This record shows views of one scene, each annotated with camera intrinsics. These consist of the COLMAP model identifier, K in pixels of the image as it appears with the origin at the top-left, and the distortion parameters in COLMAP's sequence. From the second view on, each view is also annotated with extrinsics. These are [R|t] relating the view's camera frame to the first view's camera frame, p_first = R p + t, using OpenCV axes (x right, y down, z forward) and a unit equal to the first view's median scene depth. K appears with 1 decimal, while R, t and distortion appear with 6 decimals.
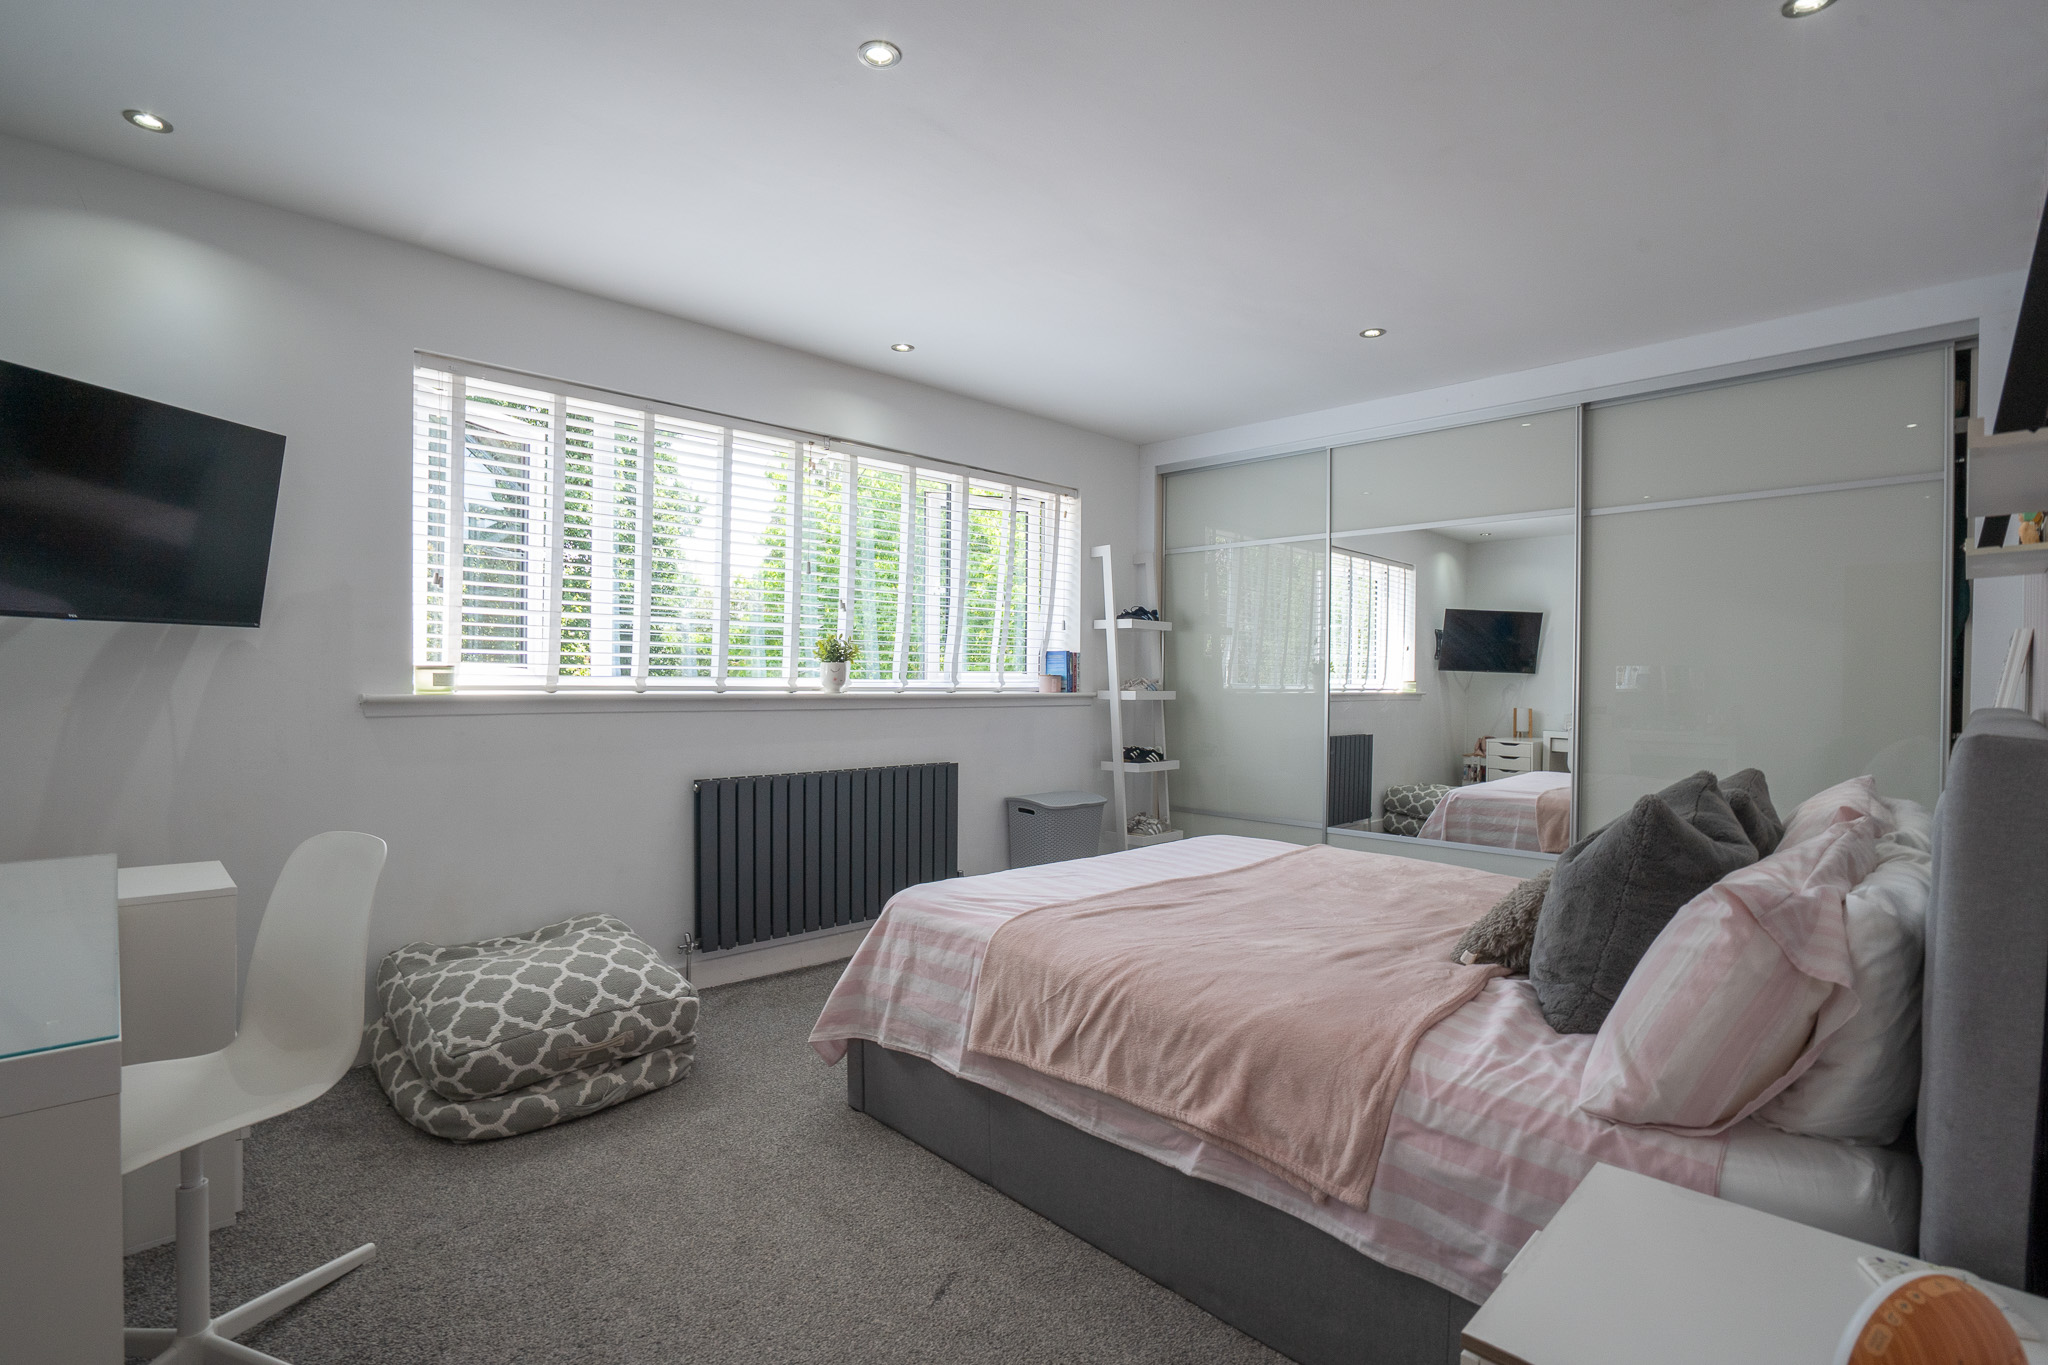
lens RADIAL K [[972.4, 0, 1023.1], [0, 972.4, 688.0], [0, 0, 1]] dist [-0.001855, 0.000652]
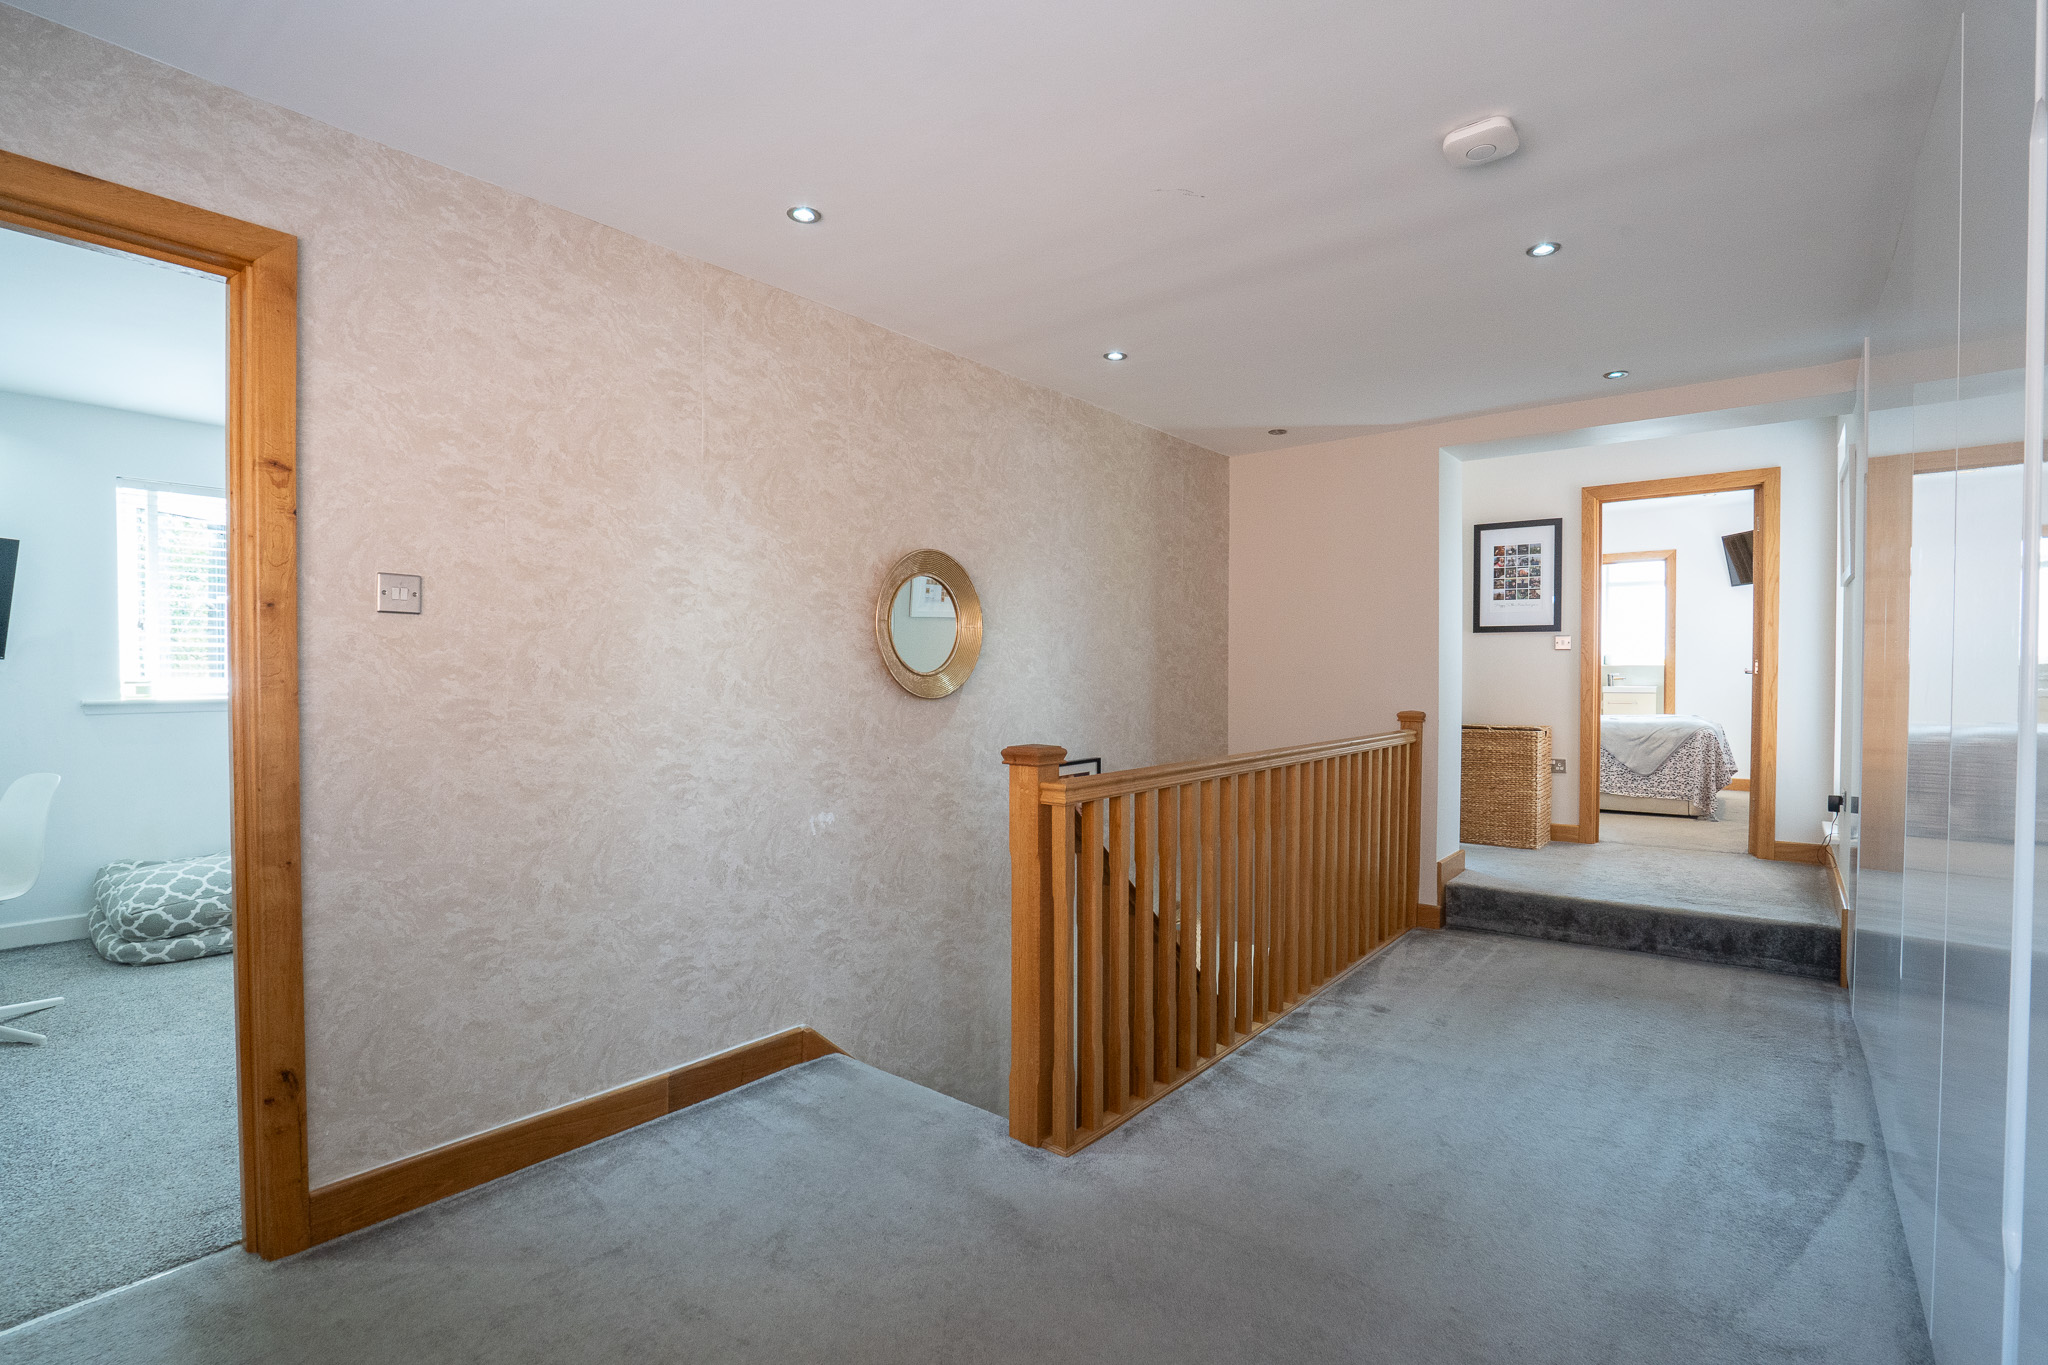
lens RADIAL K [[972.4, 0, 1027.1], [0, 972.4, 688.0], [0, 0, 1]] dist [-0.001855, 0.000652]
pose [[0.995584, -0.020909, 0.091515, 0.773852], [0.021651, 0.999740, -0.007122, 0.034969], [-0.091342, 0.009072, 0.995778, -0.778675]]
